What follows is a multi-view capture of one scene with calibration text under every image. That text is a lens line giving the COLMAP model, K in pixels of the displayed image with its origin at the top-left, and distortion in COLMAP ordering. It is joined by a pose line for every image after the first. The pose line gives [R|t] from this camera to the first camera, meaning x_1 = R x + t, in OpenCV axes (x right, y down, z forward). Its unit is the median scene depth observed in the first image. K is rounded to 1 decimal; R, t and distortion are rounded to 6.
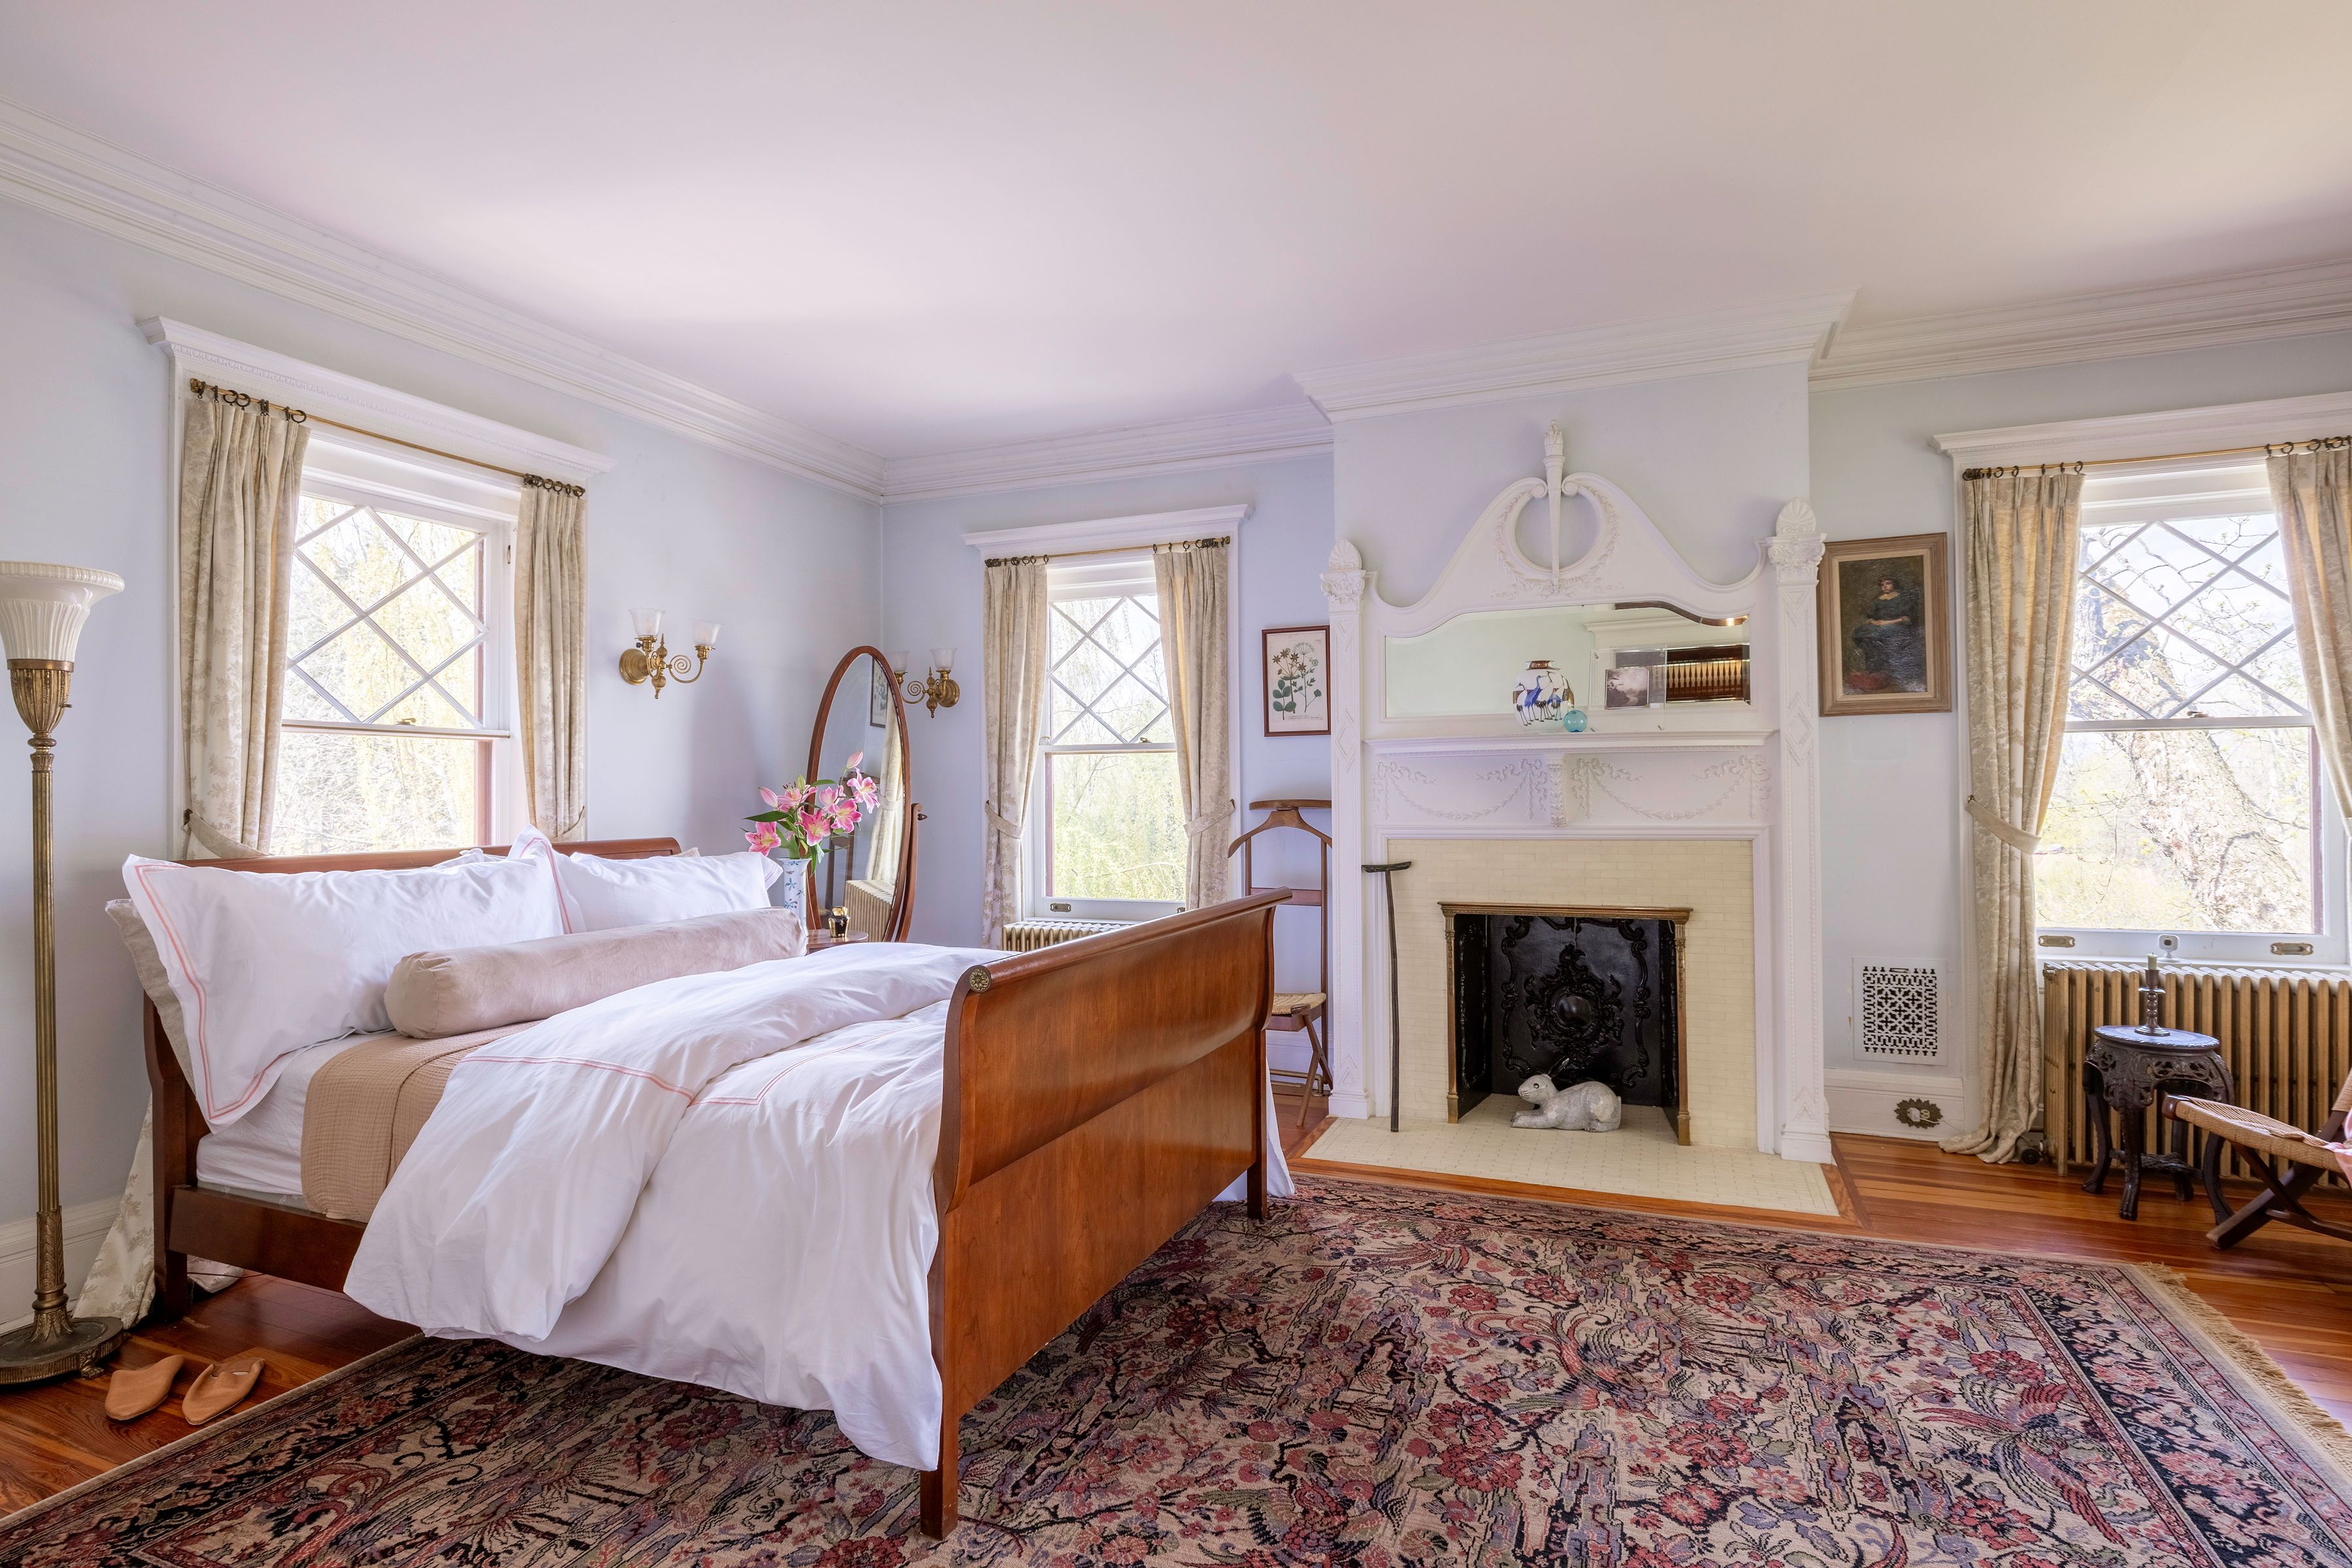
lens RADIAL K [[1195.8, 0, 1176.0], [0, 1195.8, 784.0], [0, 0, 1]] dist [-0.019421, -0.000362]
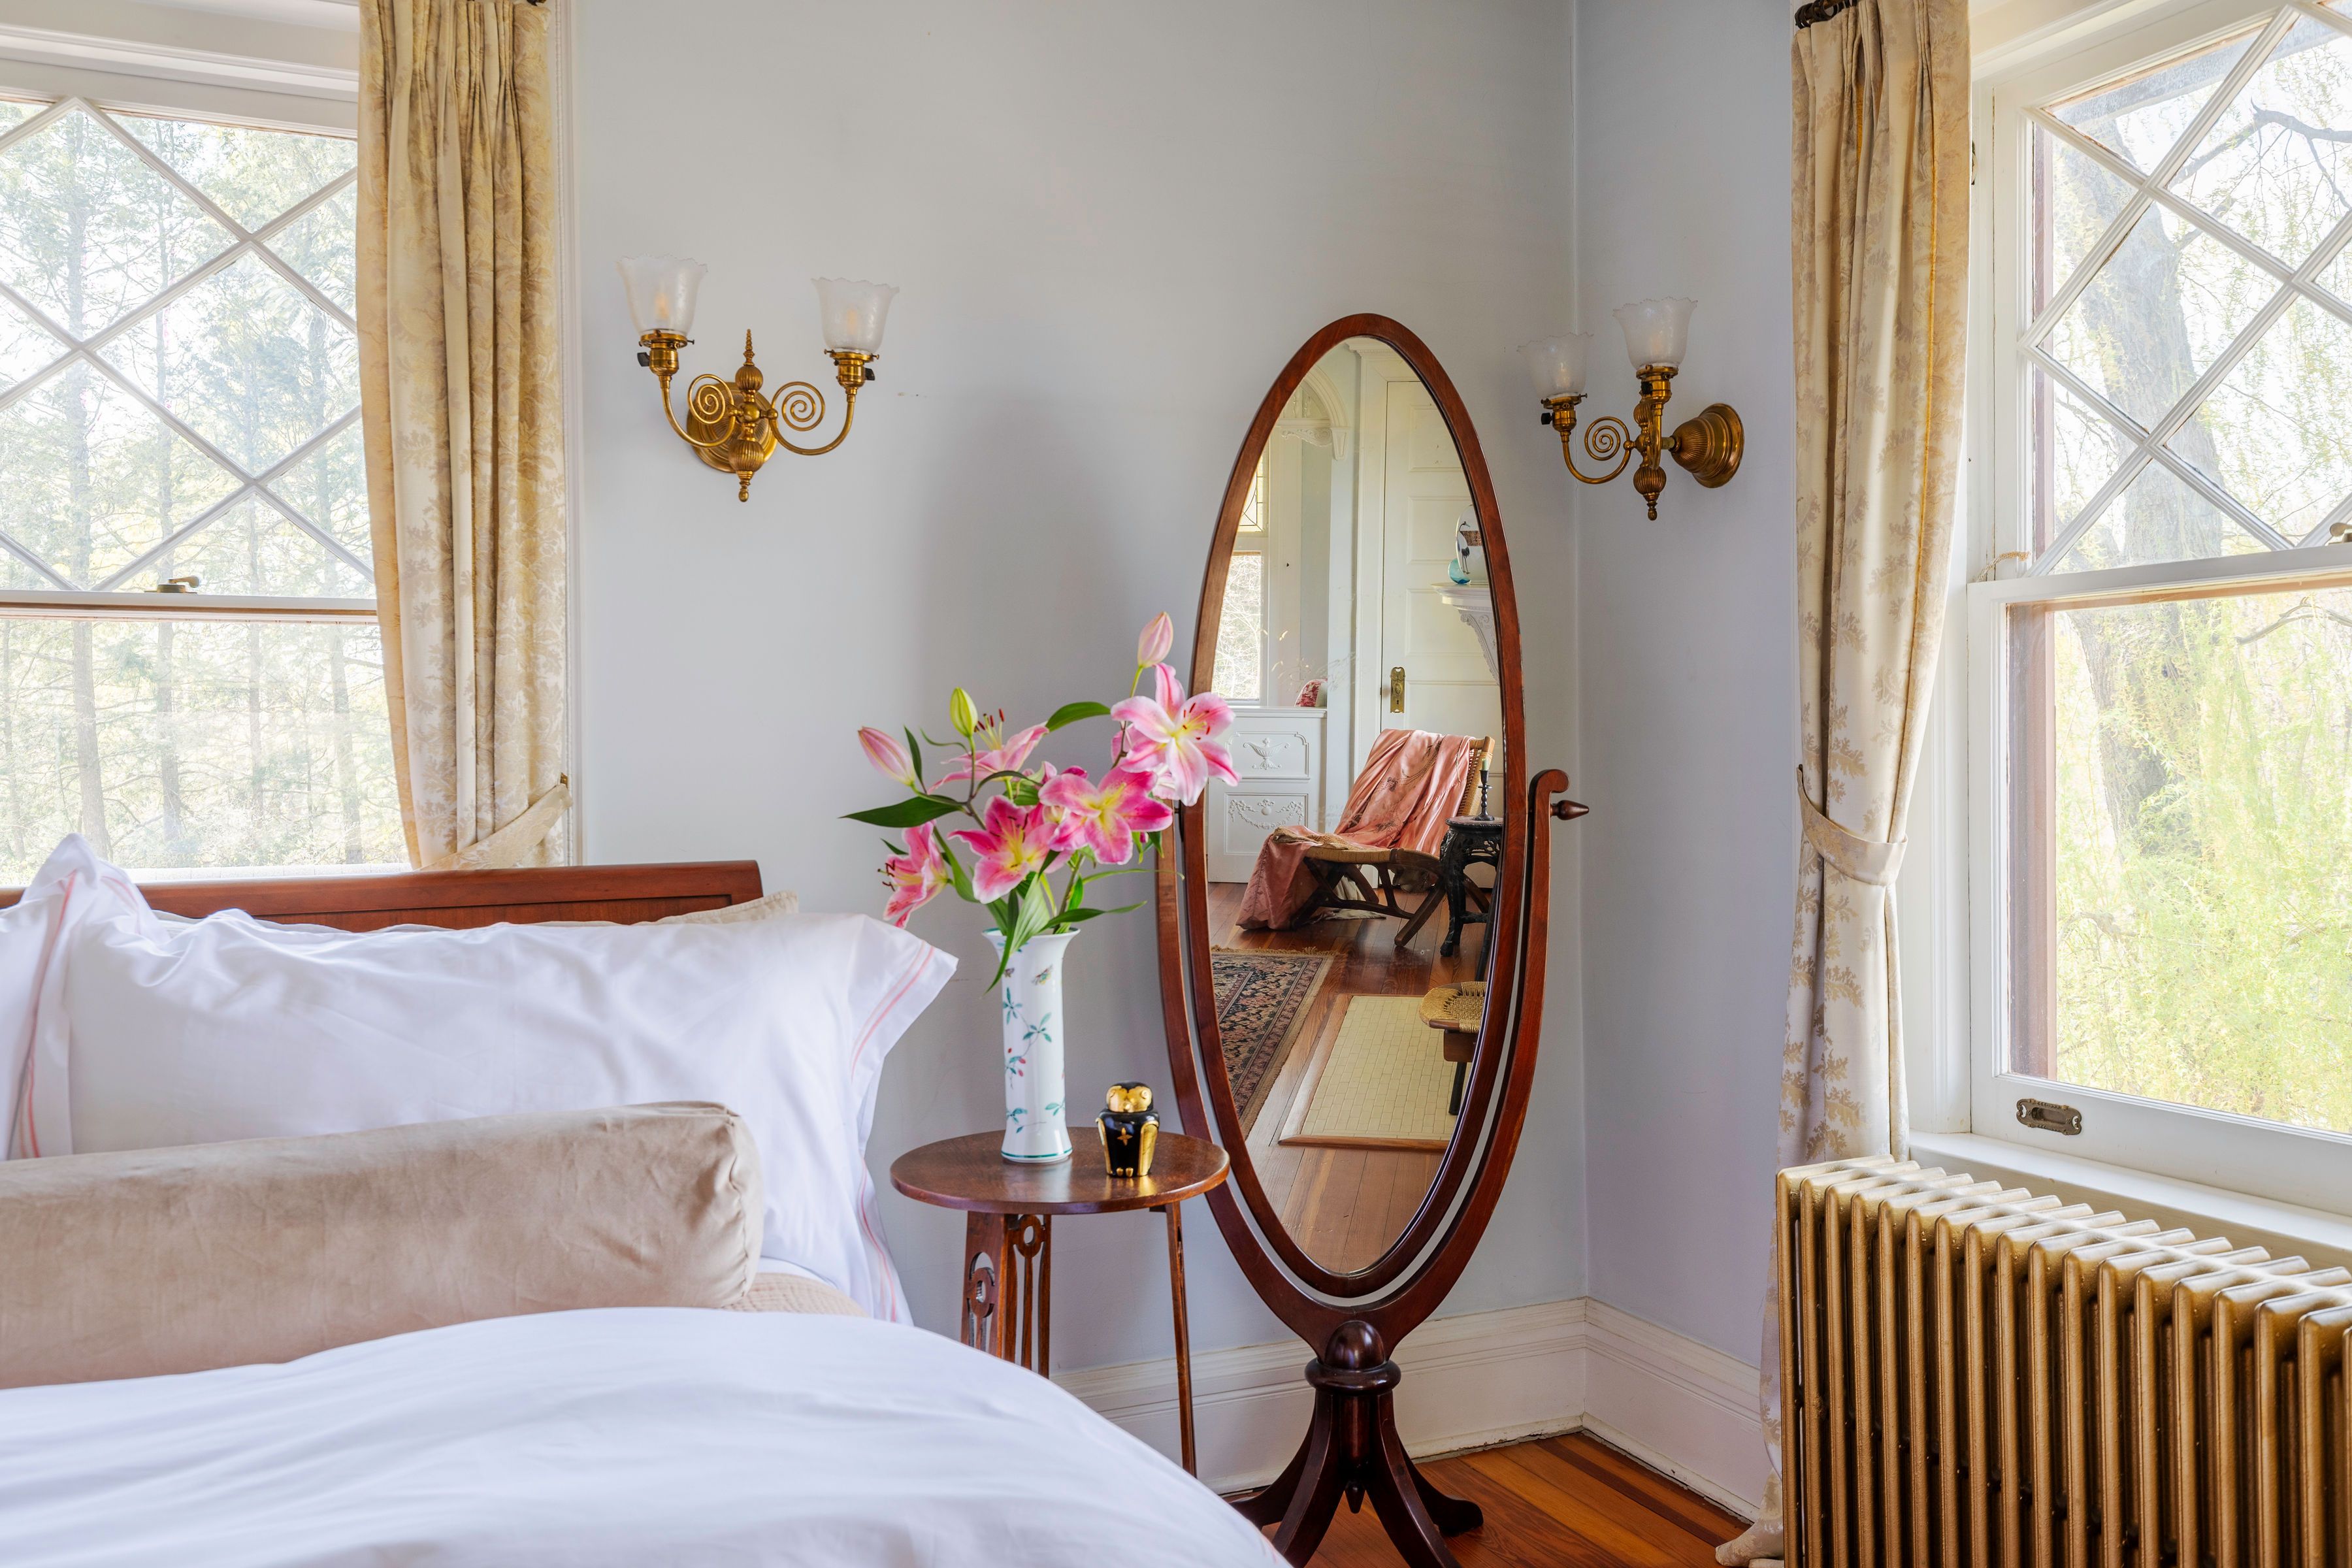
lens RADIAL K [[1931.9, 0, 1176.0], [0, 1931.9, 784.0], [0, 0, 1]] dist [0.004739, 0.004470]
pose [[0.728984, 0.011010, -0.684443, 0.078499], [0.011217, 0.999544, 0.028026, 0.003673], [0.684439, -0.028108, 0.728528, 0.513425]]
